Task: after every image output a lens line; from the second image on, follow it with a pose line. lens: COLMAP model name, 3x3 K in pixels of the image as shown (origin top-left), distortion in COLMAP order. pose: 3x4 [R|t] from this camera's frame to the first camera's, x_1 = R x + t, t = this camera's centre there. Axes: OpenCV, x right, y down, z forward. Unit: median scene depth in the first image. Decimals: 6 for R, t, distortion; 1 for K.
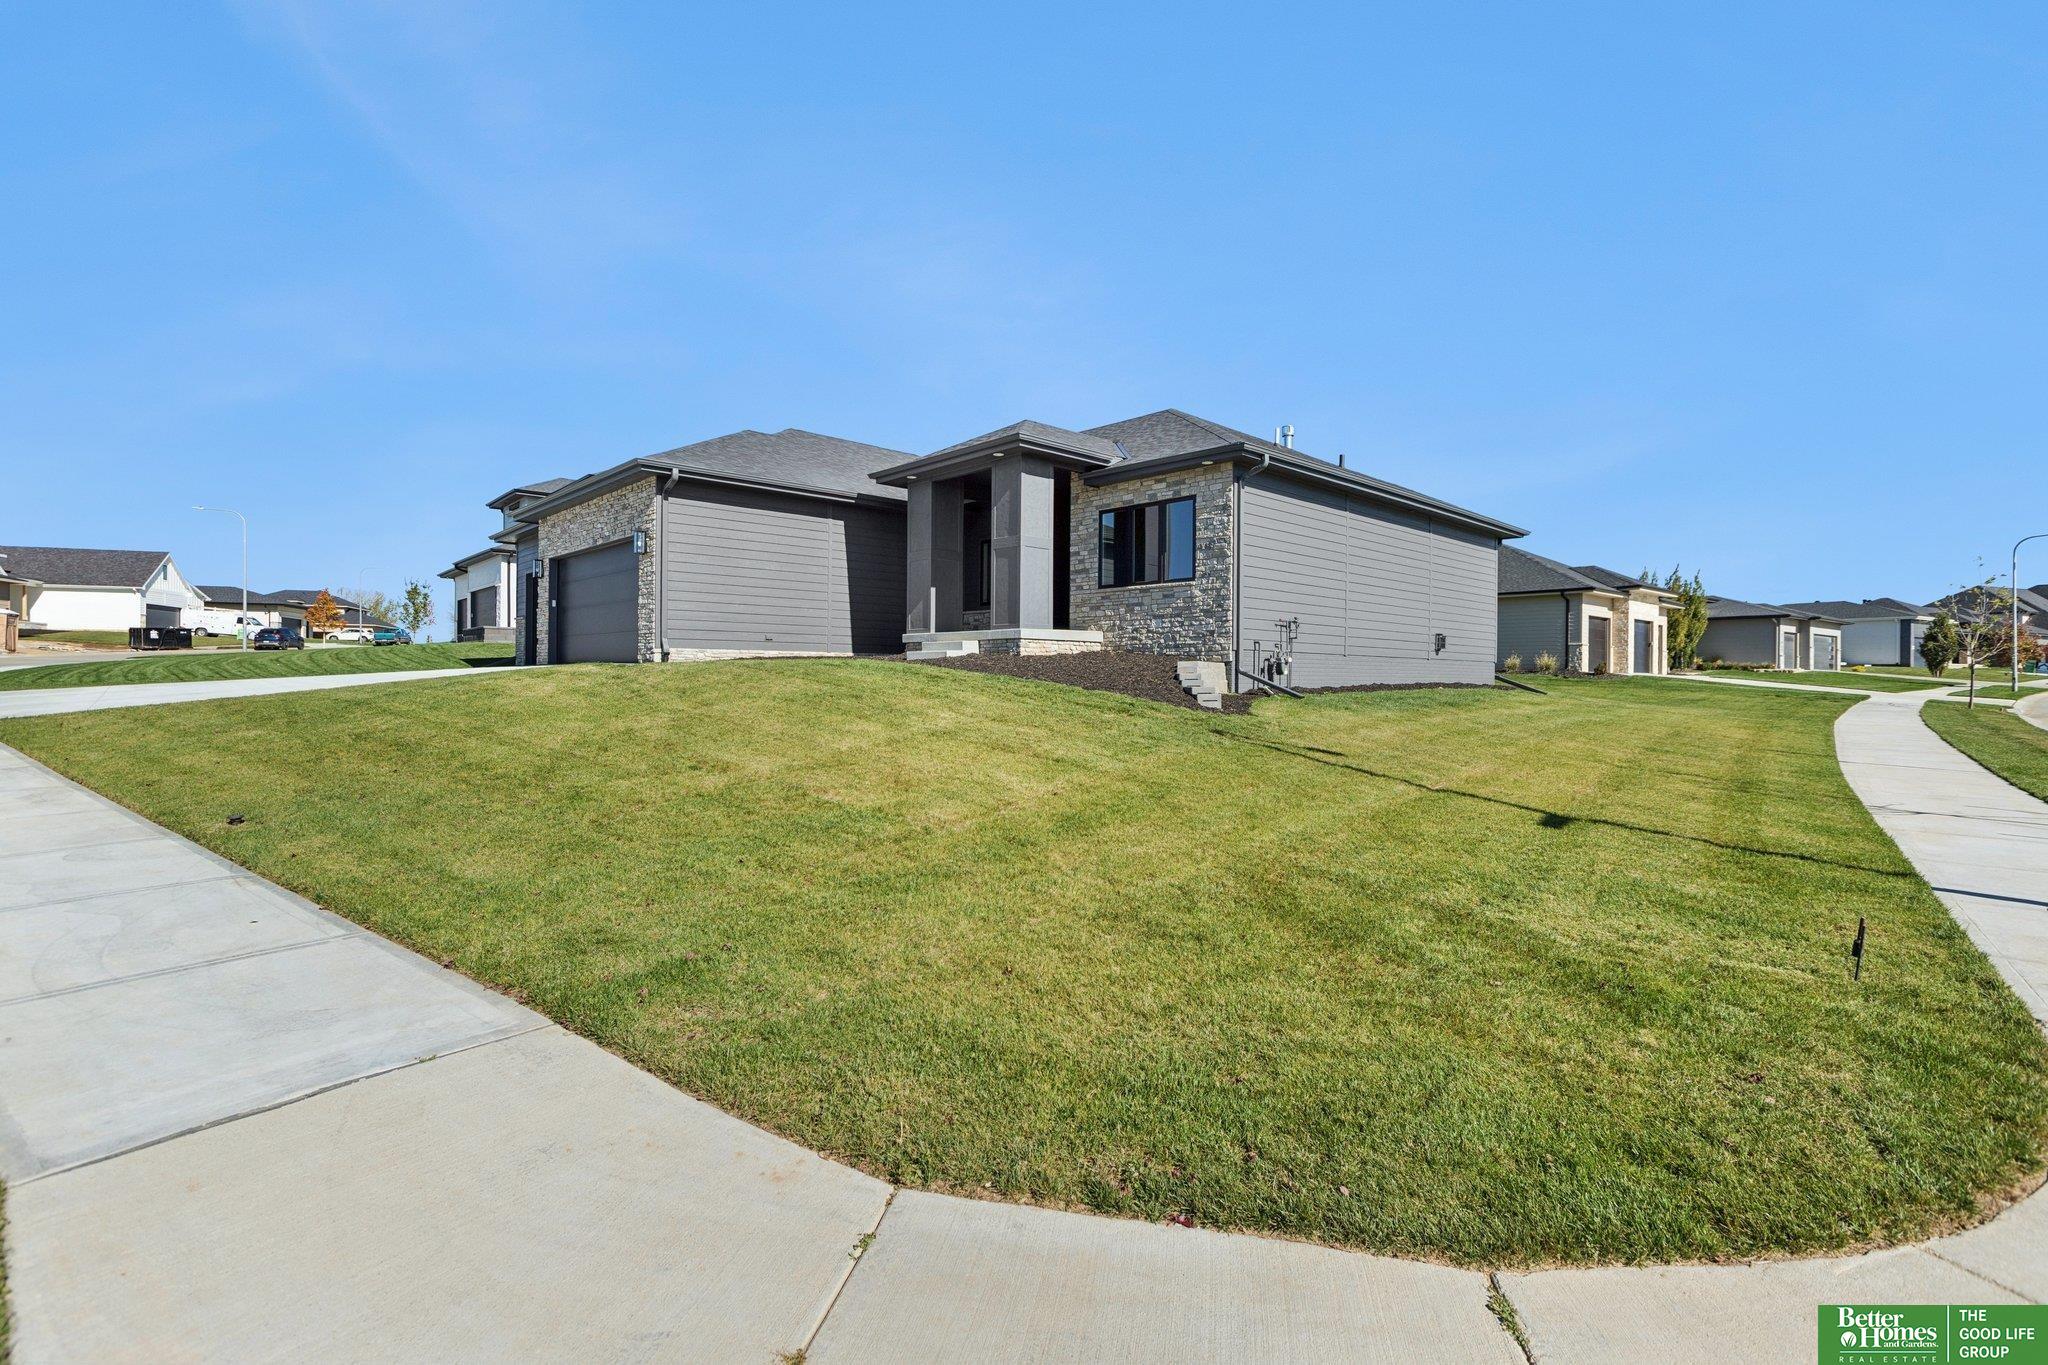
lens RADIAL K [[937.9, 0, 1013.5], [0, 937.9, 677.0], [0, 0, 1]] dist [0.000345, 0.002106]
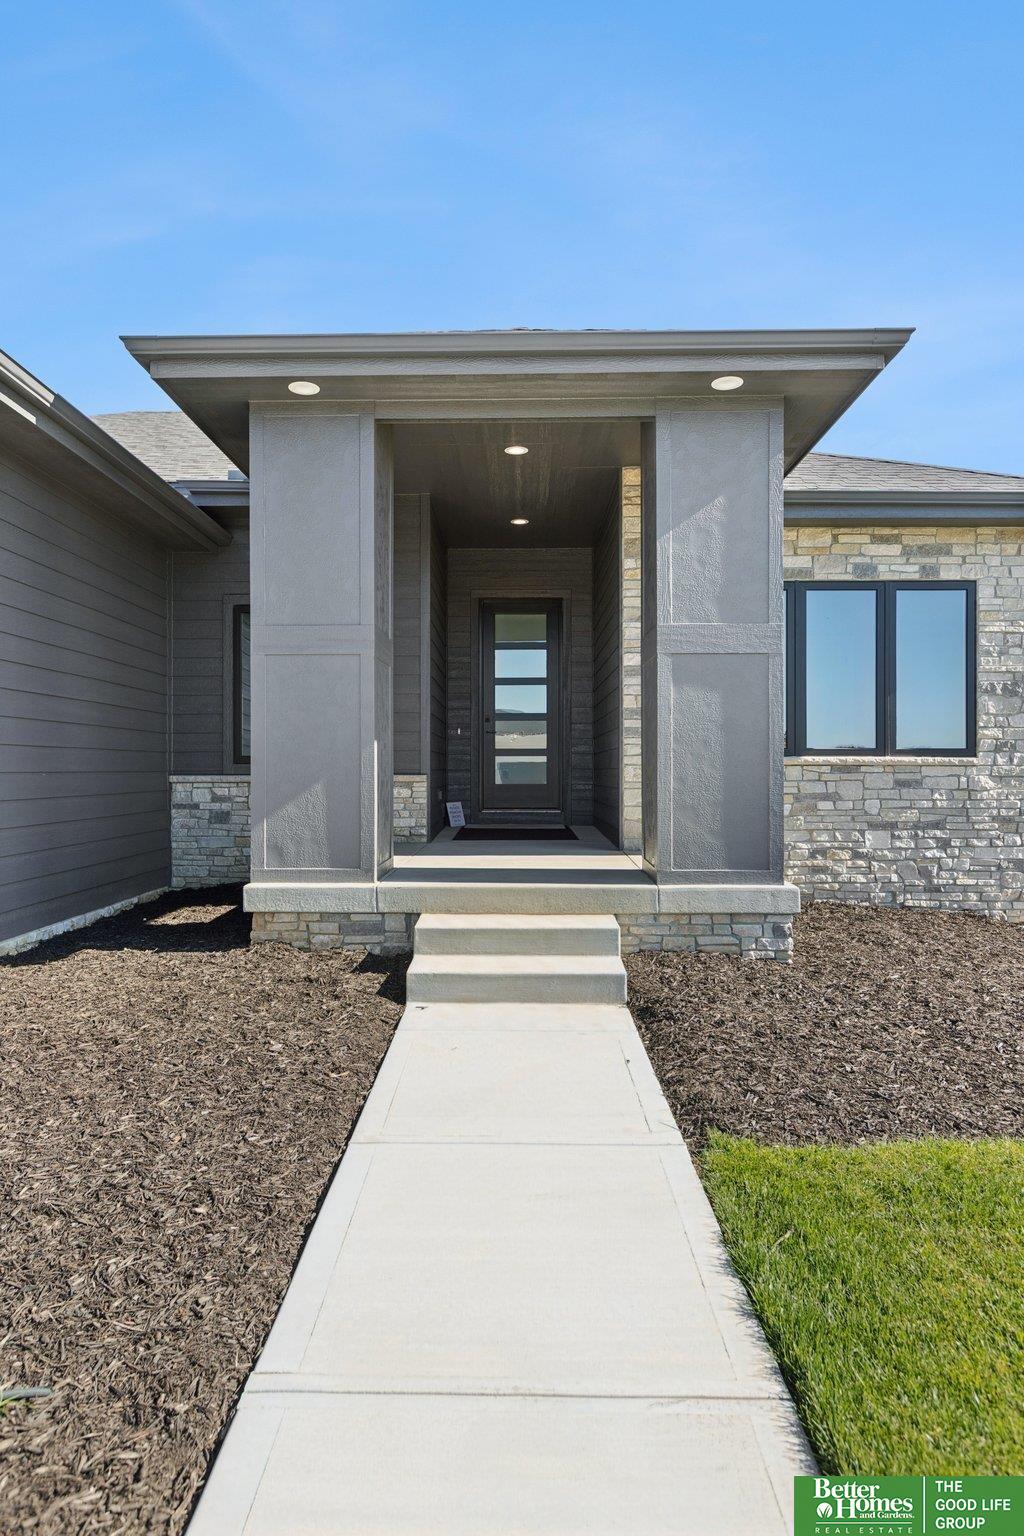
lens RADIAL K [[927.1, 0, 500.8], [0, 927.1, 776.9], [0, 0, 1]] dist [0.002496, 0.001120]
pose [[0.690208, -0.011991, 0.723512, -0.380884], [0.005297, 0.999920, 0.011520, -0.113998], [-0.723592, -0.004119, 0.690216, 0.975663]]
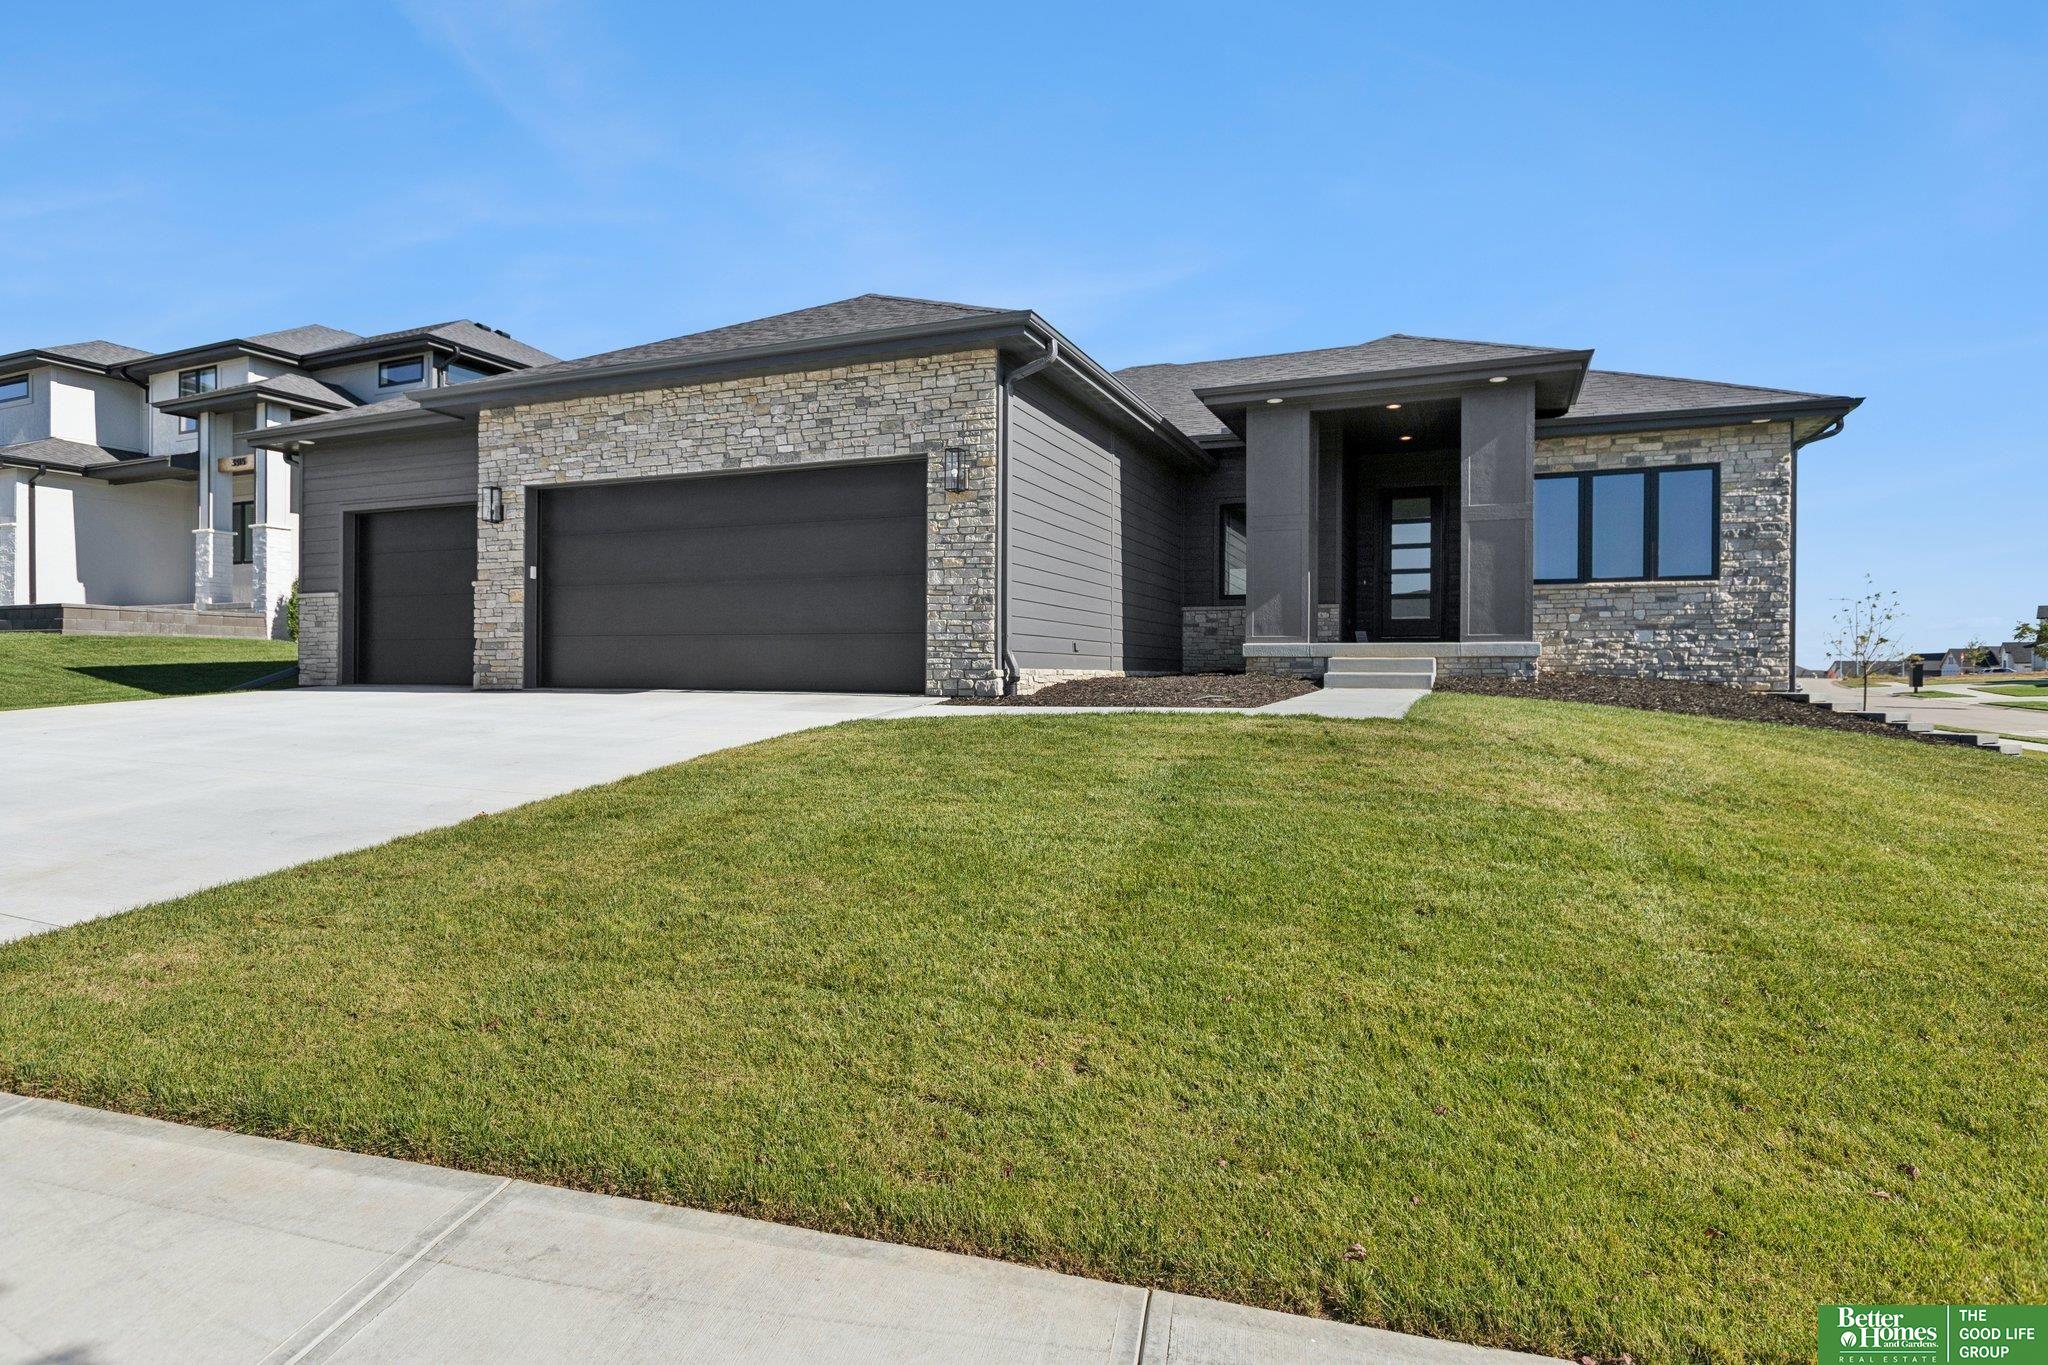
lens RADIAL K [[1086.5, 0, 1019.4], [0, 1086.5, 685.6], [0, 0, 1]] dist [0.004546, 0.000048]
pose [[0.910388, -0.005500, 0.413719, -0.763512], [0.000984, 0.999938, 0.011127, -0.034070], [-0.413754, -0.009723, 0.910337, 0.517166]]
